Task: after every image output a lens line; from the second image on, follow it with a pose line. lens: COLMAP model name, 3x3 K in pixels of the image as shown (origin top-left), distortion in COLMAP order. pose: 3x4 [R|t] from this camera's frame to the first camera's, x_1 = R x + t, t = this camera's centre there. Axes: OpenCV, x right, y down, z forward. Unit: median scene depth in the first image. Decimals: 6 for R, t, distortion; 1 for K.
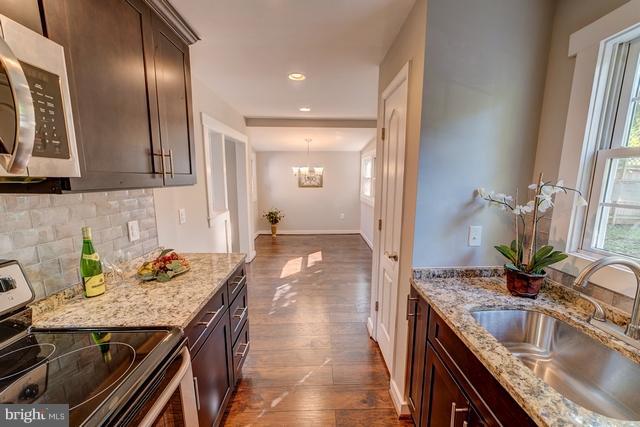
lens RADIAL K [[248.7, 0, 320.2], [0, 248.7, 214.6], [0, 0, 1]] dist [-0.003492, 0.000931]
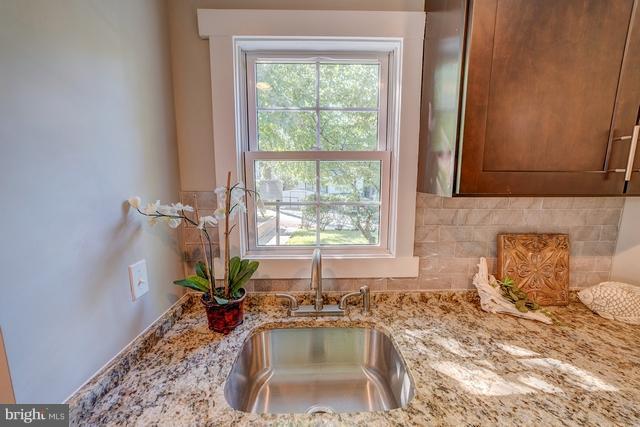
lens RADIAL K [[248.7, 0, 320.2], [0, 248.7, 213.3], [0, 0, 1]] dist [-0.003492, 0.000931]
pose [[0.000025, -0.140173, 0.990127, 0.072170], [0.146847, 0.979394, 0.138650, -0.091140], [-0.989159, 0.145394, 0.020608, 0.592879]]
